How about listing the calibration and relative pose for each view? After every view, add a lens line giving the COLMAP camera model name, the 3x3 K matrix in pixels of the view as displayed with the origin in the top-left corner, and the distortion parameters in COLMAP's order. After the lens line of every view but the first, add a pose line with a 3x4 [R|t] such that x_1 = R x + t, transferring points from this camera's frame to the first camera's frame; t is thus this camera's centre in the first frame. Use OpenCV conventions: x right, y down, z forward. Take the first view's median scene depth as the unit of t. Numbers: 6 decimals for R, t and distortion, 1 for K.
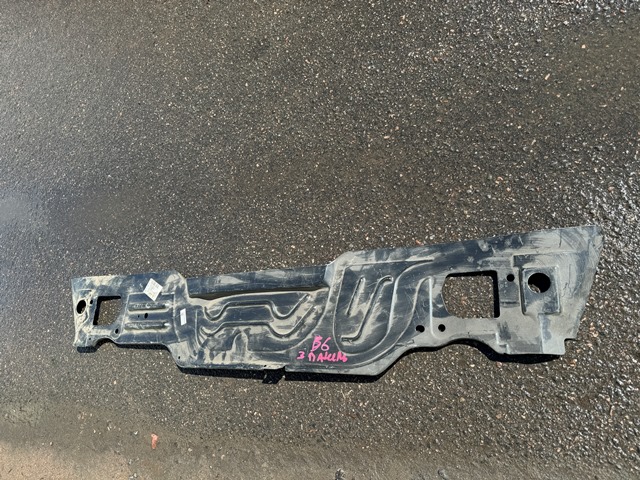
lens RADIAL K [[471.1, 0, 322.3], [0, 471.1, 242.0], [0, 0, 1]] dist [0.040871, -0.066822]
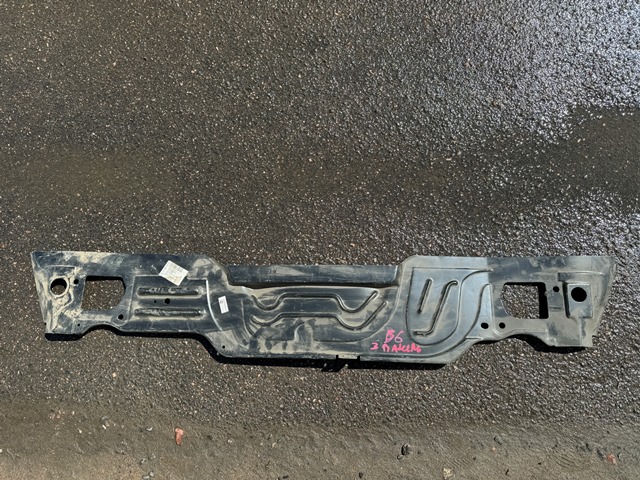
lens RADIAL K [[471.1, 0, 322.3], [0, 471.1, 242.0], [0, 0, 1]] dist [0.040871, -0.066822]
pose [[0.899804, 0.090872, 0.426727, -0.587502], [-0.106890, 0.994177, 0.013679, -0.003225], [-0.422999, -0.057921, 0.904277, 0.063153]]
